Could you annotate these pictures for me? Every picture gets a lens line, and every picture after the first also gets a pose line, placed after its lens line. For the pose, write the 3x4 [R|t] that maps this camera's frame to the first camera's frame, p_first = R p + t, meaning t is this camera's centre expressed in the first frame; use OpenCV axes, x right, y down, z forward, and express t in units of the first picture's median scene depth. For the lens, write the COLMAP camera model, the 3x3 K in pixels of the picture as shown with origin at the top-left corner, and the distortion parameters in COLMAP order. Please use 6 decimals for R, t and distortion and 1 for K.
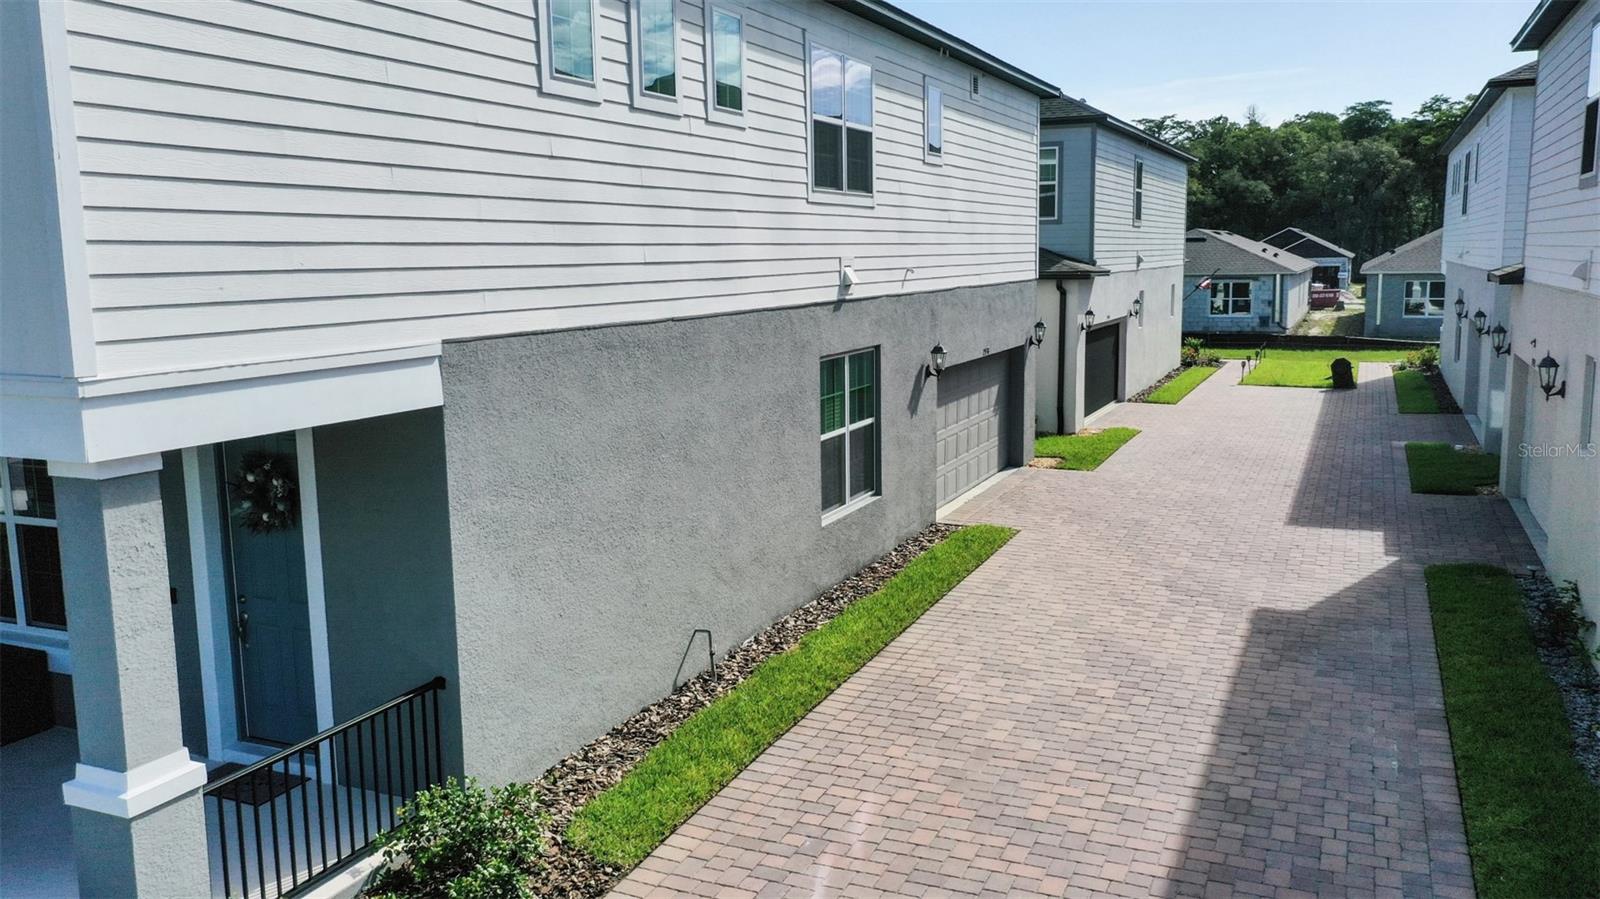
lens RADIAL K [[1290.0, 0, 798.3], [0, 1290.0, 447.1], [0, 0, 1]] dist [0.007493, -0.005177]
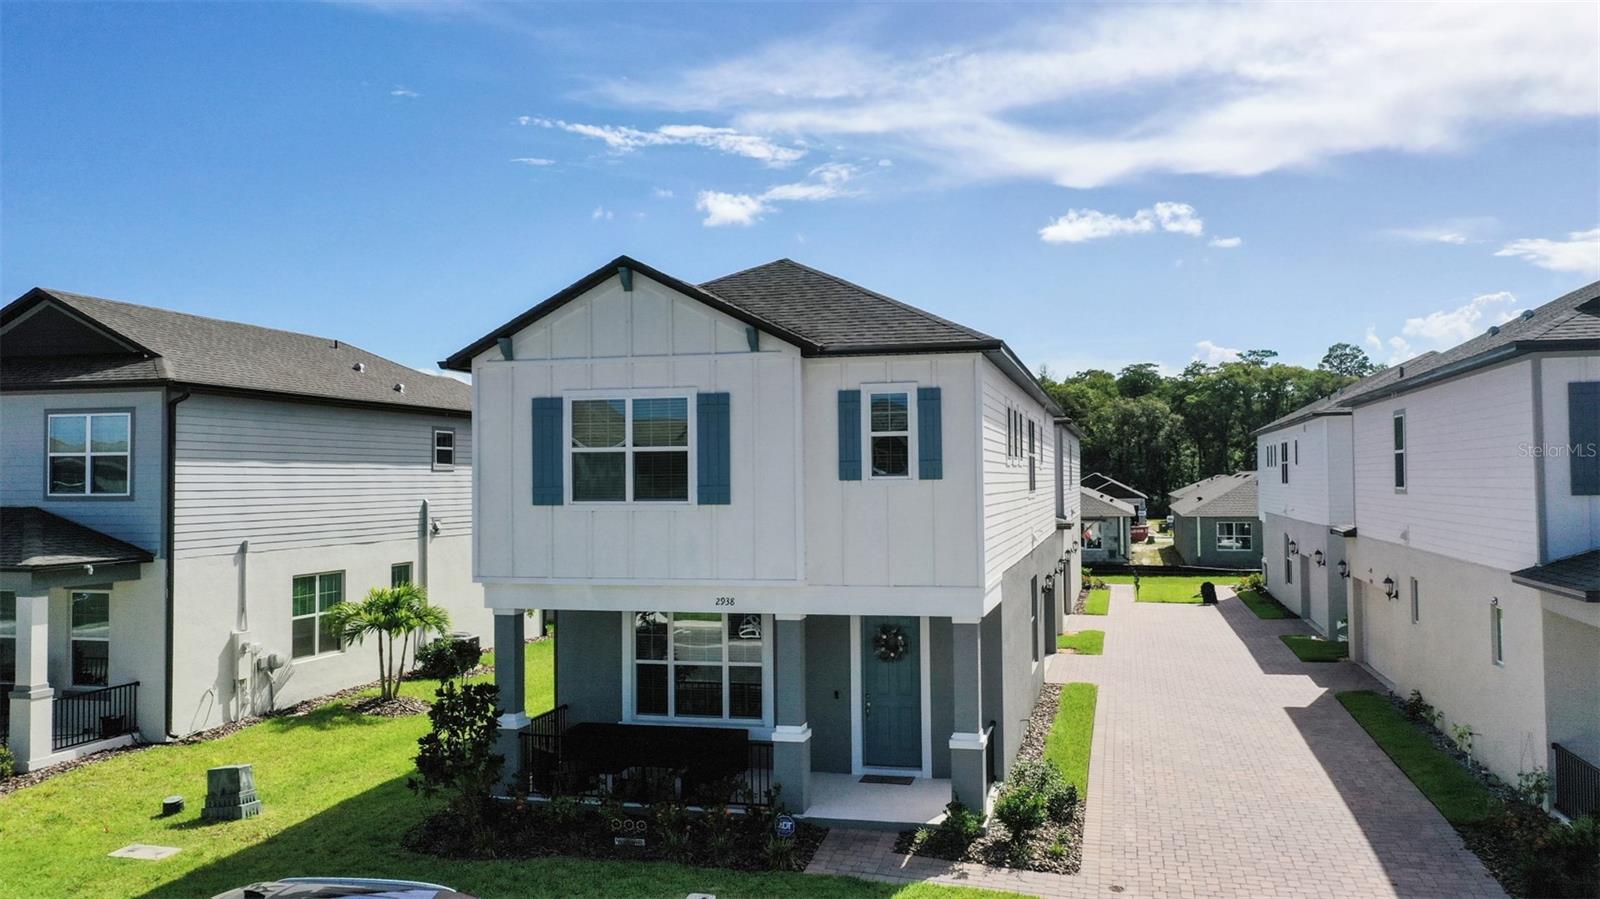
lens RADIAL K [[1290.0, 0, 802.4], [0, 1290.0, 448.3], [0, 0, 1]] dist [0.007493, -0.005177]
pose [[0.985646, 0.008942, 0.168589, -0.149021], [0.020908, 0.984444, -0.174448, 0.014115], [-0.167526, 0.175468, 0.970127, -0.185837]]
